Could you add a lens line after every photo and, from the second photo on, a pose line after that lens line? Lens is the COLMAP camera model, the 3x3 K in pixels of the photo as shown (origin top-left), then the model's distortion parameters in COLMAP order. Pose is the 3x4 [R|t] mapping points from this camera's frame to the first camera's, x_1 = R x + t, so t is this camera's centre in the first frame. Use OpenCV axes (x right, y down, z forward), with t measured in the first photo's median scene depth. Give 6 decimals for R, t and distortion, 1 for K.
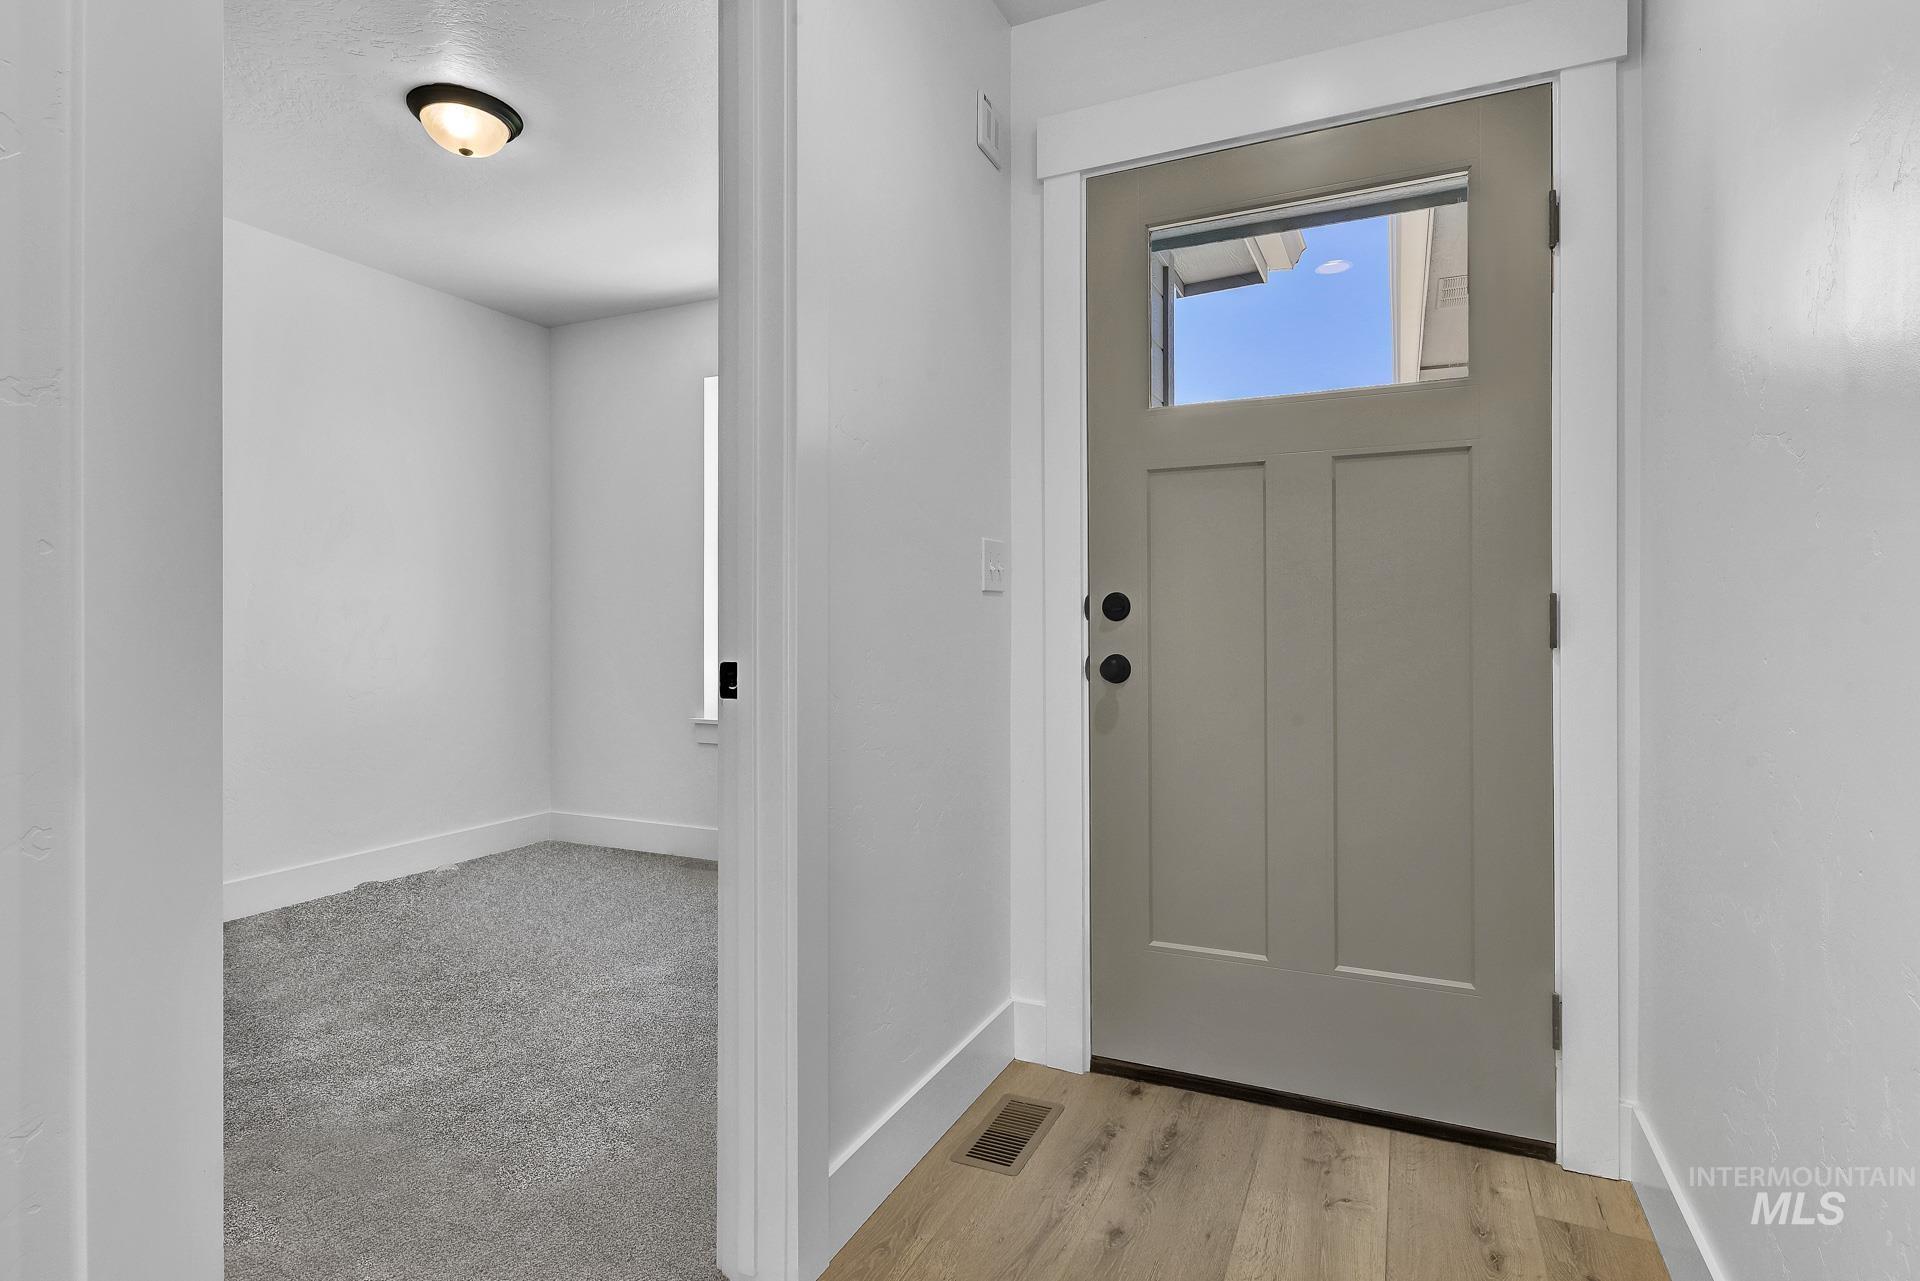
lens RADIAL K [[942.0, 0, 953.3], [0, 942.0, 631.2], [0, 0, 1]] dist [-0.010304, 0.000513]
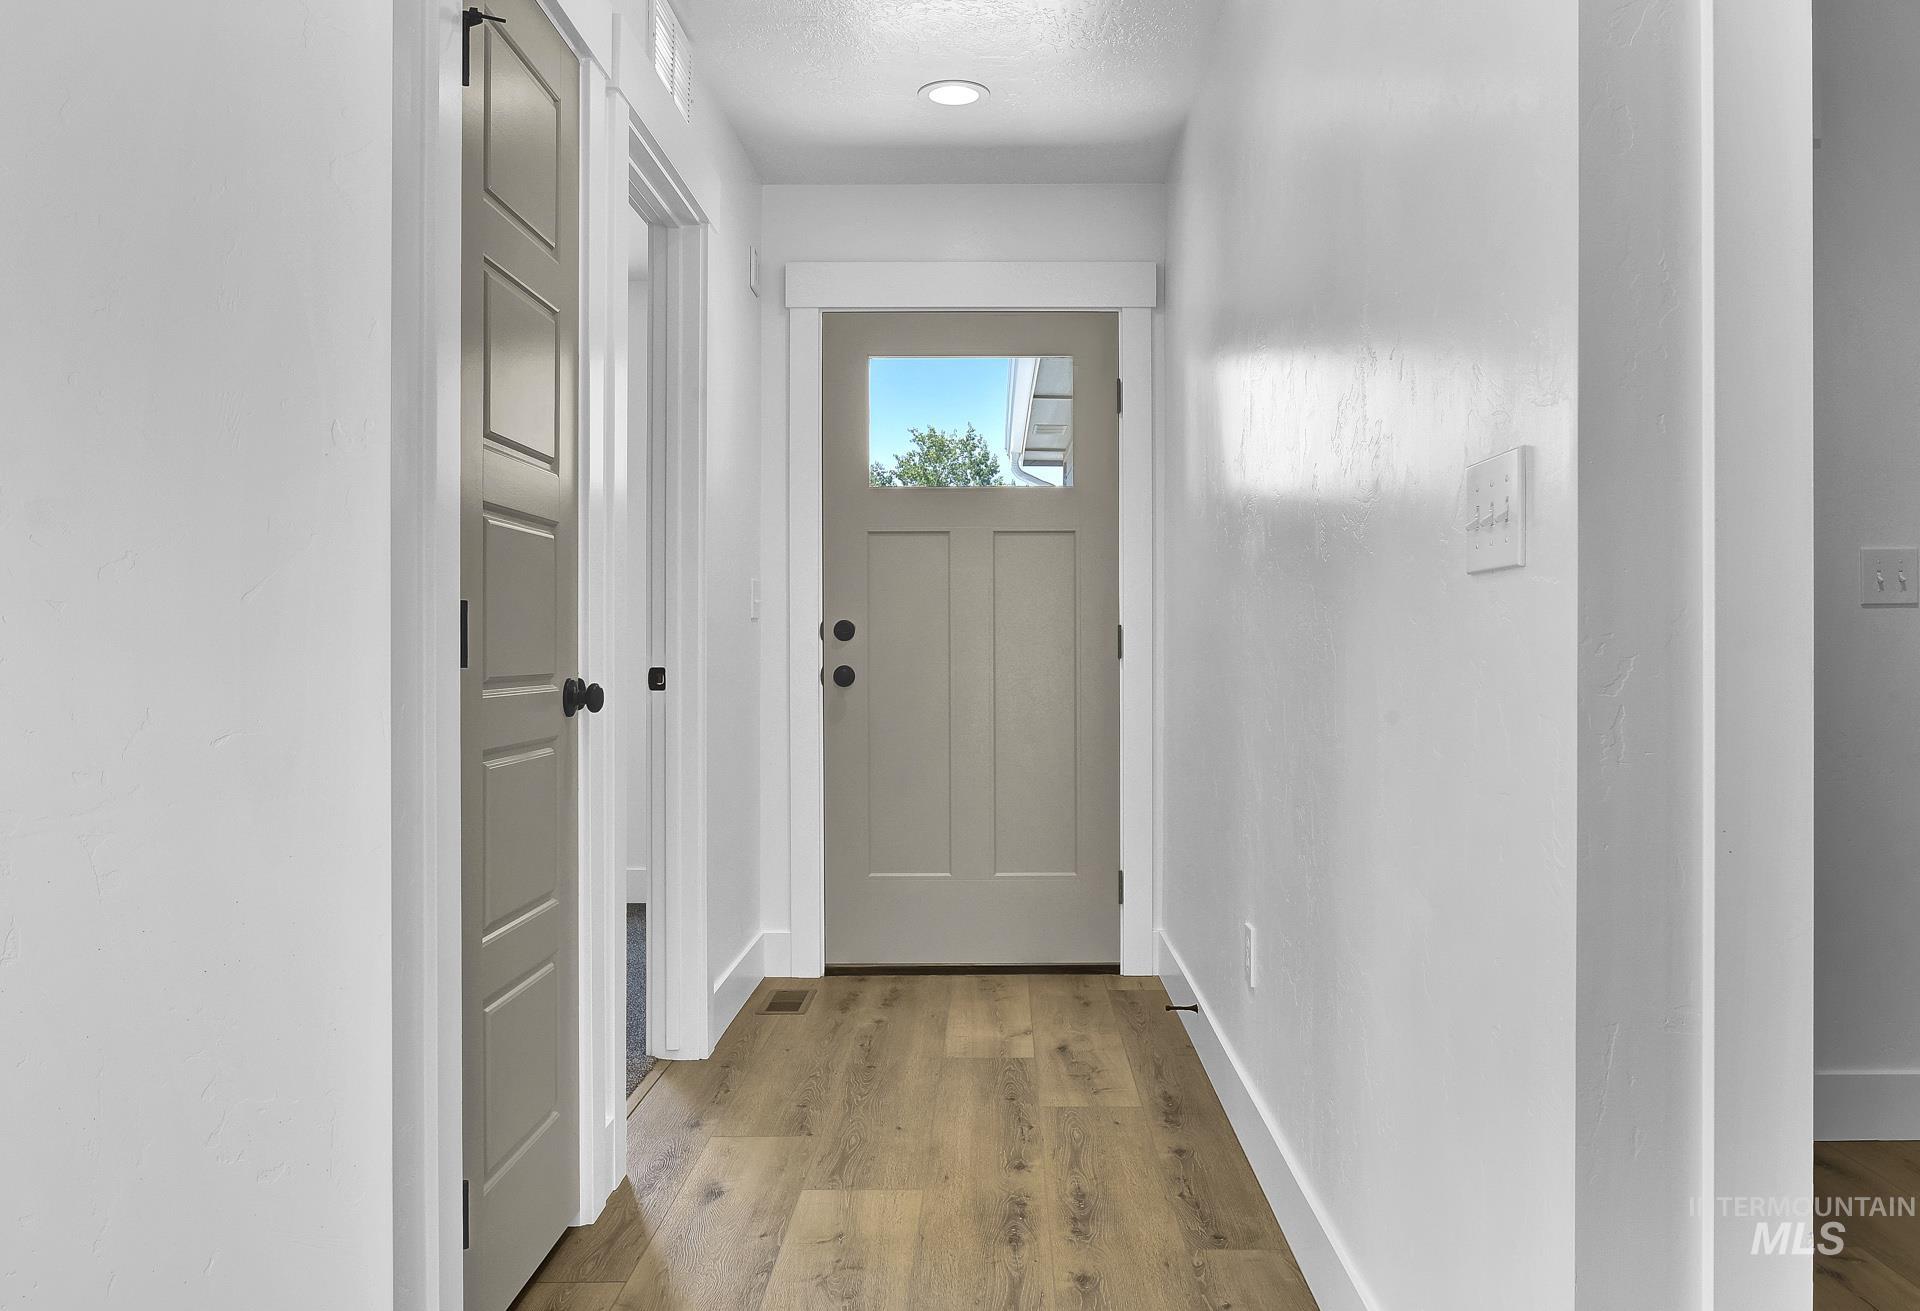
lens RADIAL K [[1460.0, 0, 976.6], [0, 1460.0, 656.5], [0, 0, 1]] dist [-0.048814, -0.001162]
pose [[0.908957, -0.000889, 0.416889, -0.538767], [0.000640, 1.000000, 0.000739, 0.010082], [-0.416889, -0.000405, 0.908957, -1.010250]]
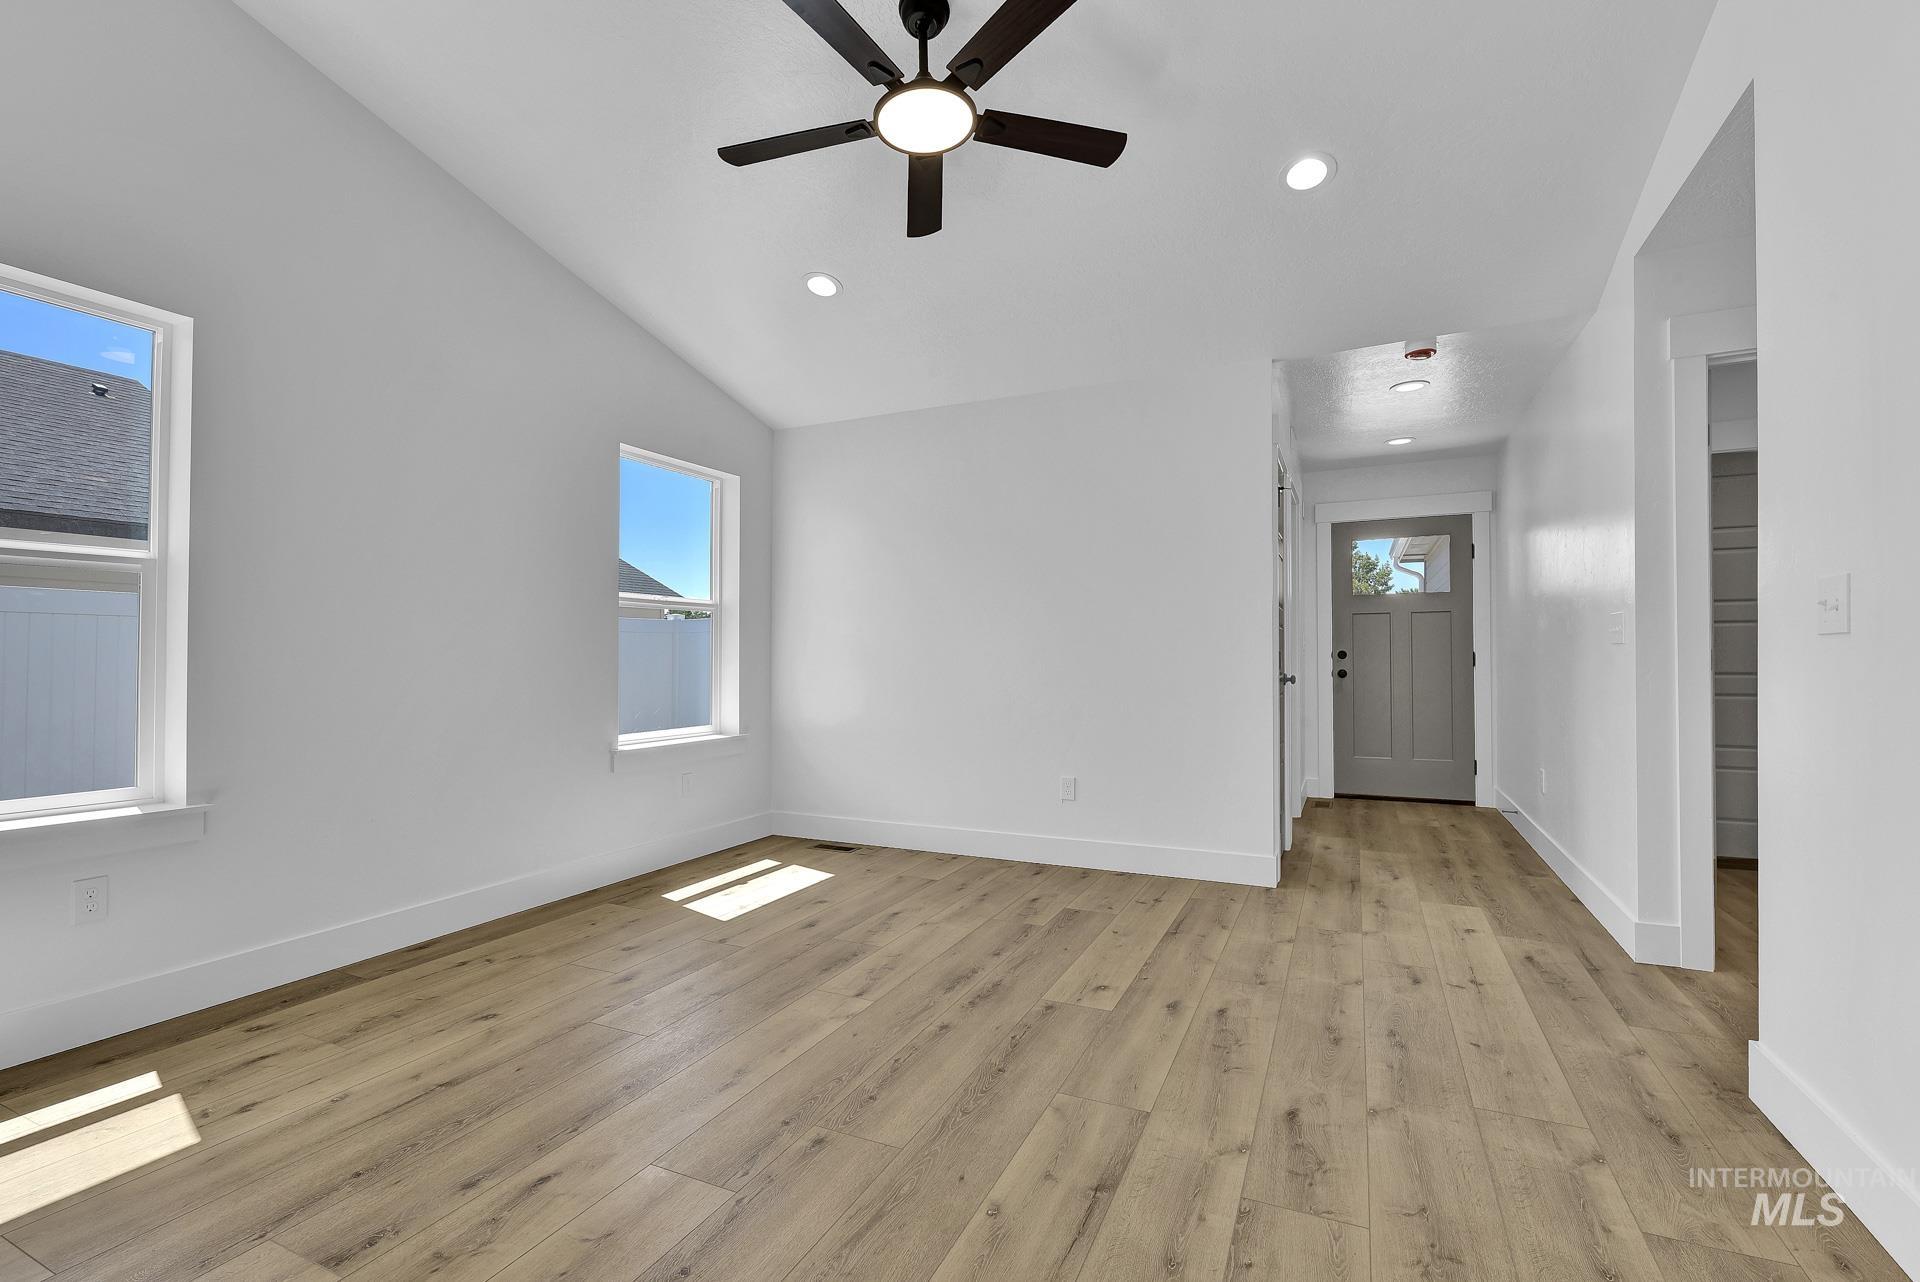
lens RADIAL K [[860.4, 0, 950.6], [0, 860.4, 653.8], [0, 0, 1]] dist [-0.007934, 0.000094]
pose [[0.999973, -0.002946, 0.006700, -1.225404], [0.003025, 0.999926, -0.011791, 0.001448], [-0.006665, 0.011811, 0.999908, -2.007676]]
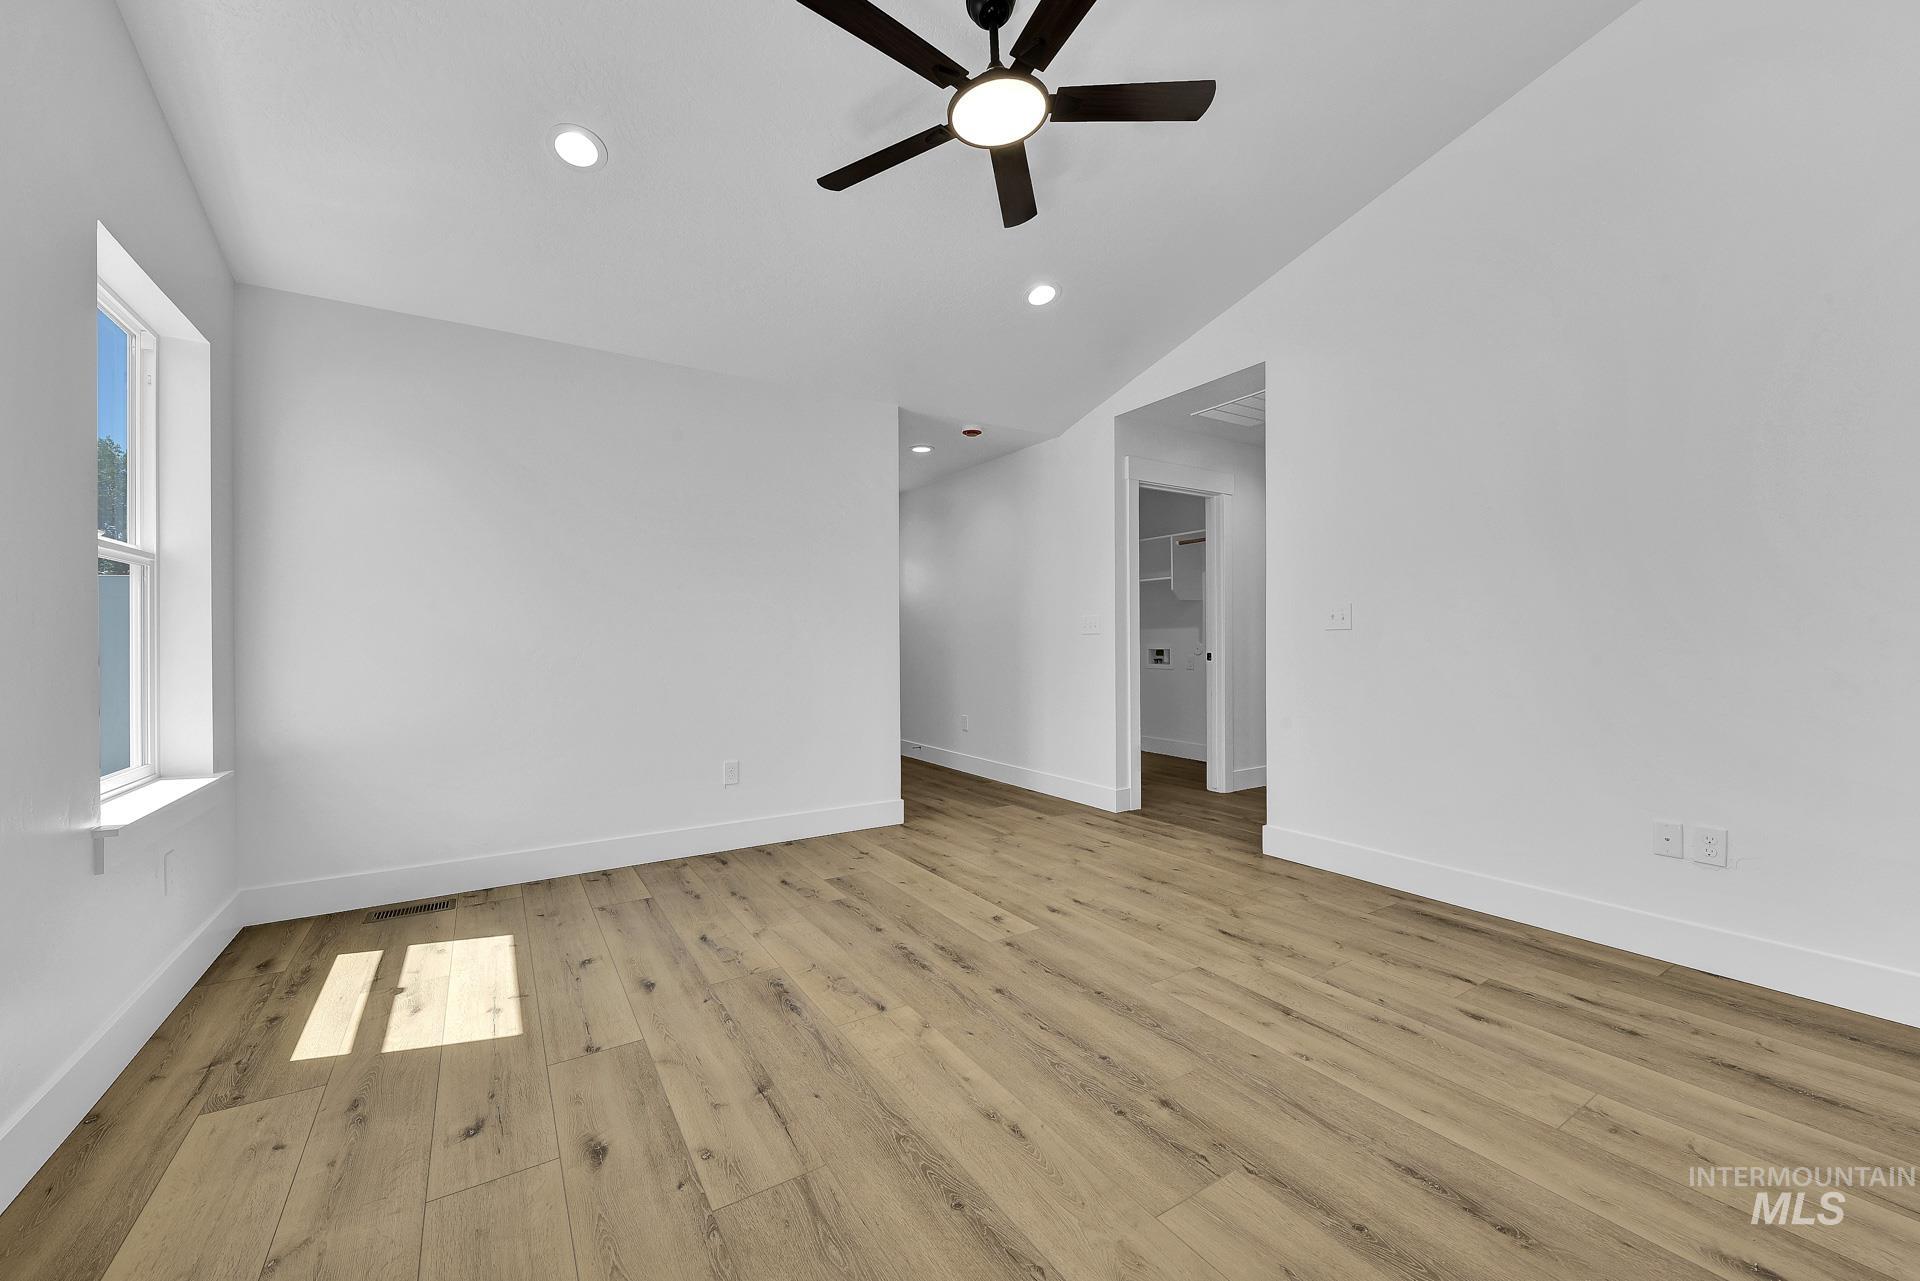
lens RADIAL K [[733.2, 0, 952.9], [0, 733.2, 646.9], [0, 0, 1]] dist [0.003150, -0.001057]
pose [[0.532606, -0.011103, 0.846291, -2.156575], [0.014222, 0.999890, 0.004167, -0.003981], [-0.846244, 0.009817, 0.532705, -1.336253]]
